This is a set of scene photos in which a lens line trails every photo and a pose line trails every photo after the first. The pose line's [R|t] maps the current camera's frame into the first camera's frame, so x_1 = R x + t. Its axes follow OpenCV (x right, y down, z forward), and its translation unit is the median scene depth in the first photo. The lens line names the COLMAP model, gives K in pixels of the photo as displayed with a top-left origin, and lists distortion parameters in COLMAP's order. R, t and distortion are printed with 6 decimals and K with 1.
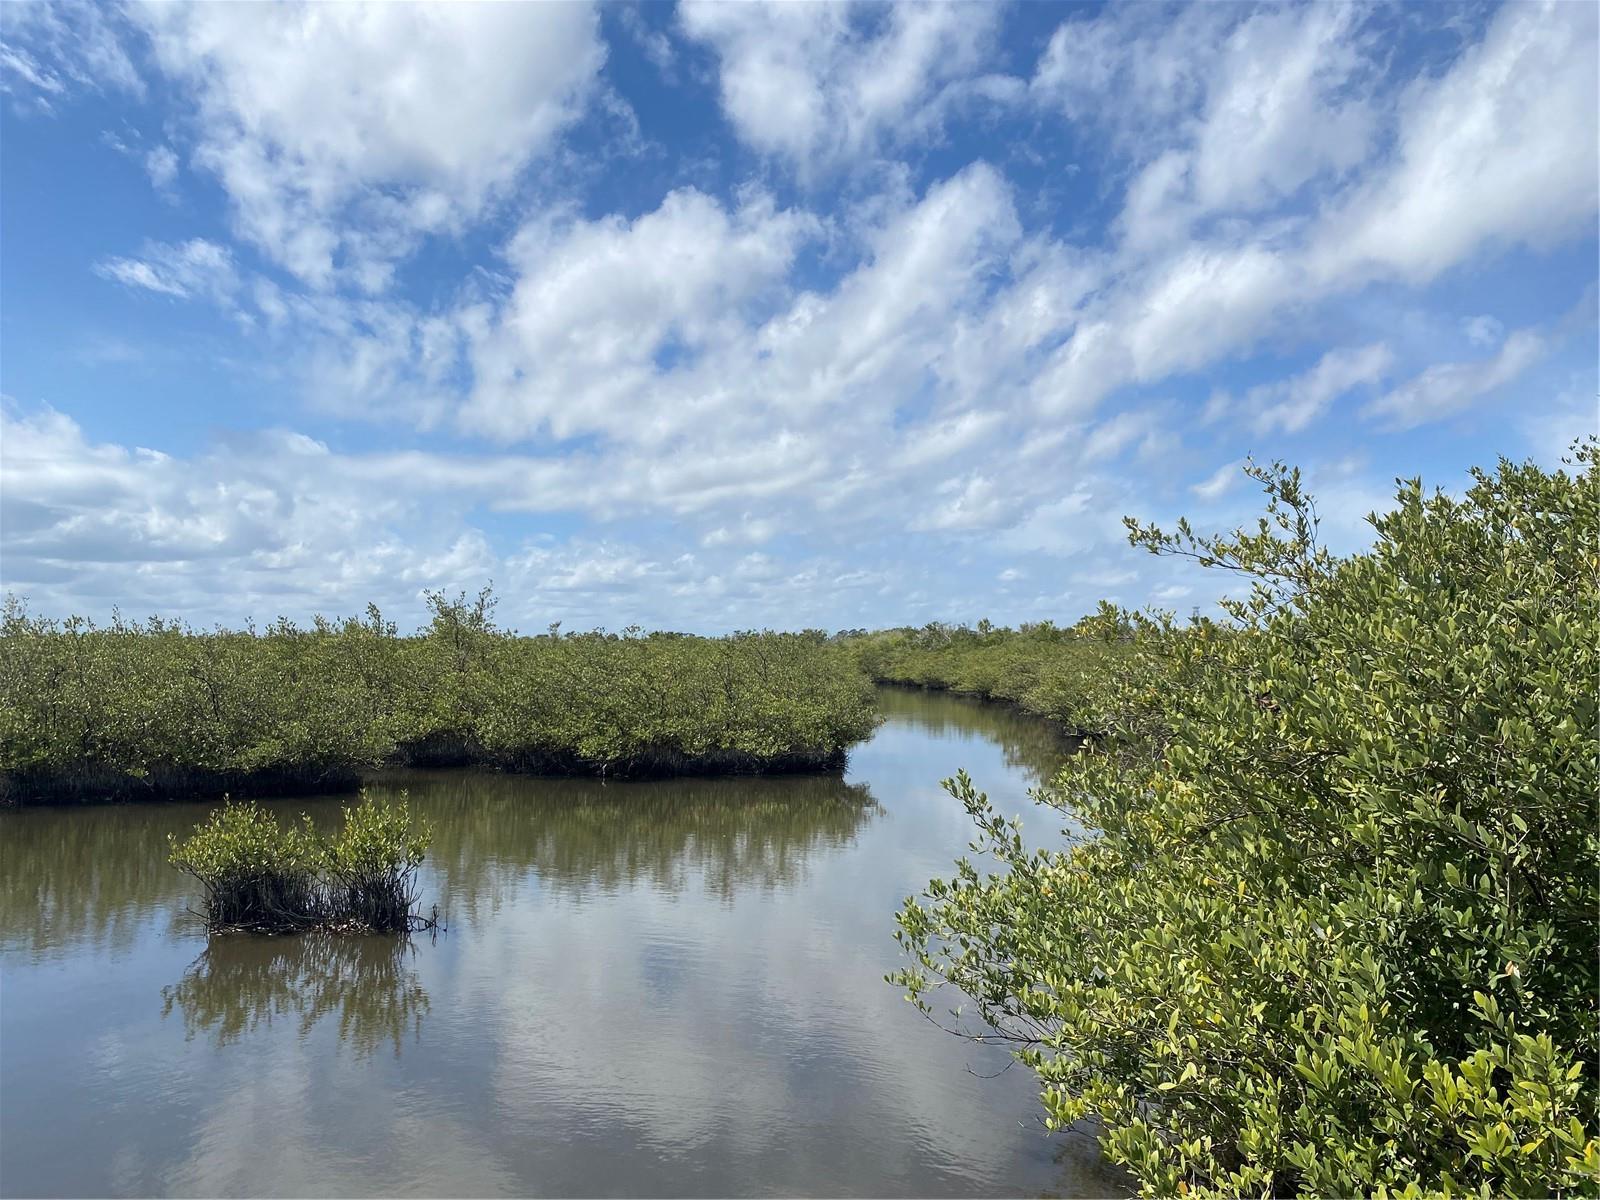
lens RADIAL K [[1232.0, 0, 798.9], [0, 1232.0, 568.6], [0, 0, 1]] dist [0.039272, -0.058075]
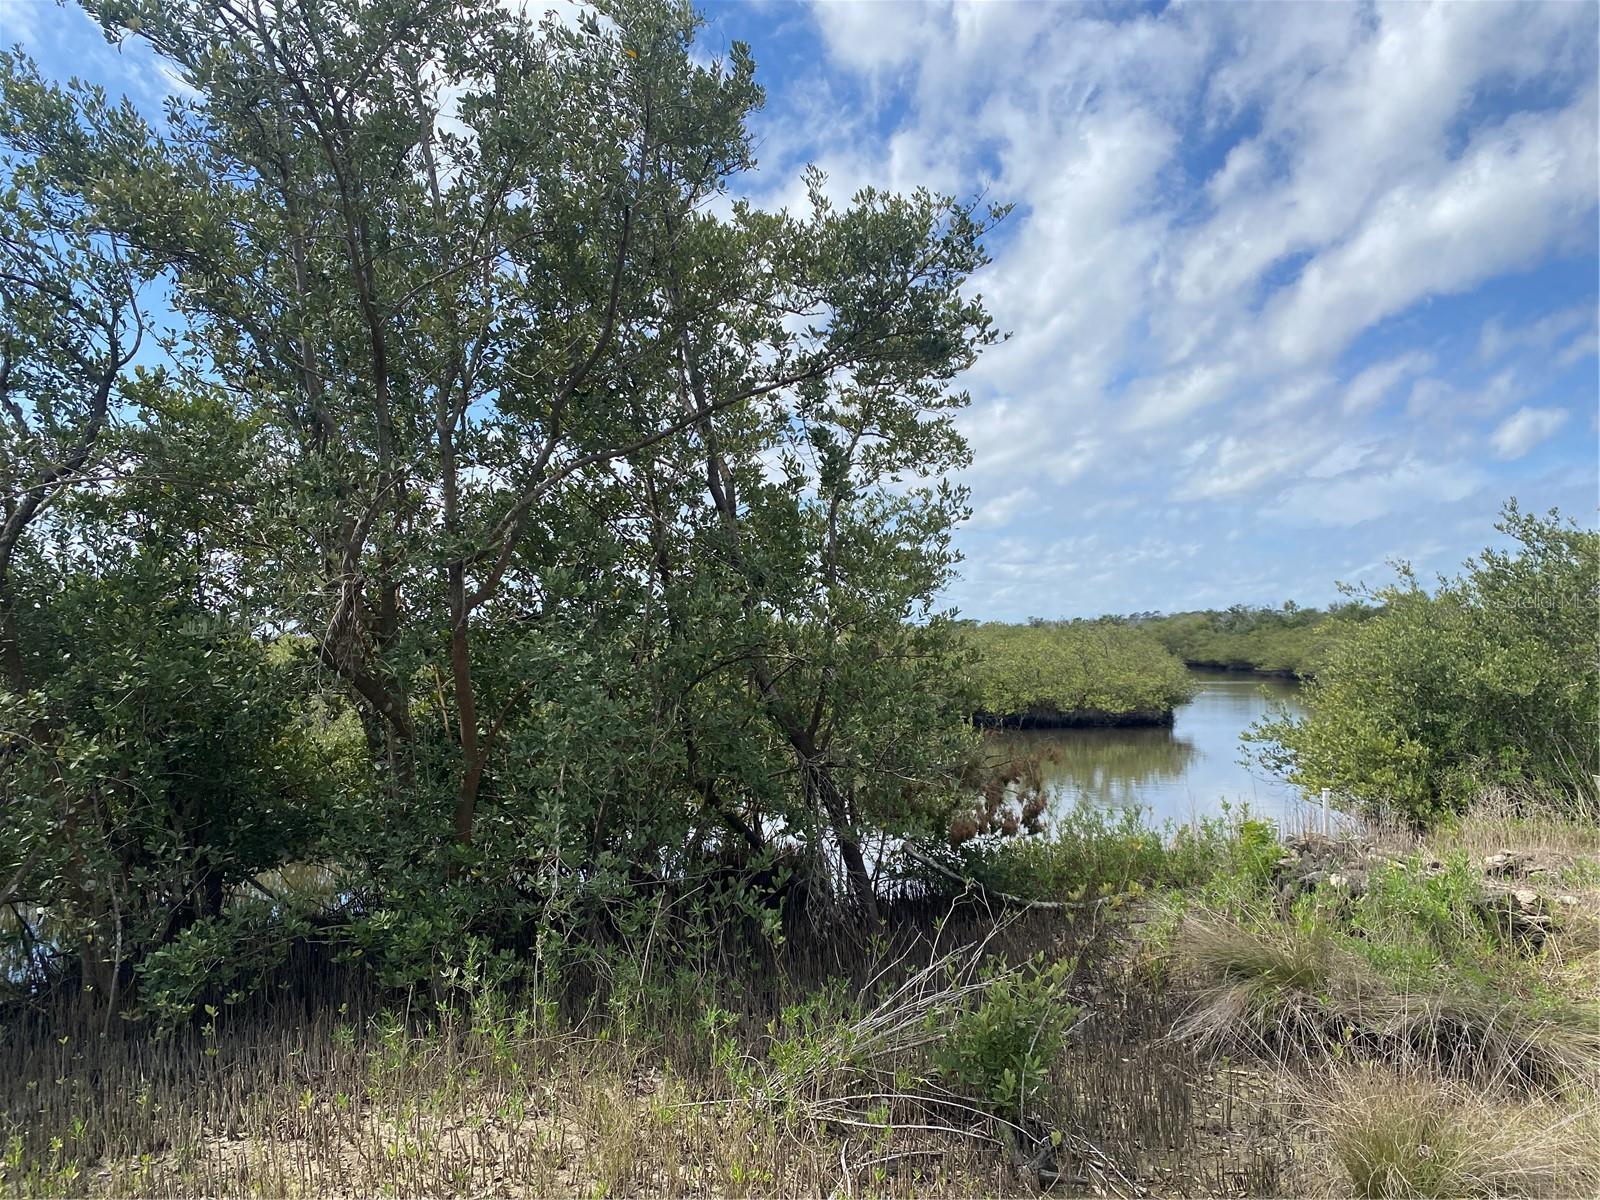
lens RADIAL K [[1237.2, 0, 805.4], [0, 1237.2, 561.3], [0, 0, 1]] dist [0.032614, -0.055605]
pose [[0.974790, -0.029990, -0.221102, -0.020100], [0.031298, 0.999507, 0.002416, -0.012430], [0.220920, -0.009275, 0.975248, -0.160872]]
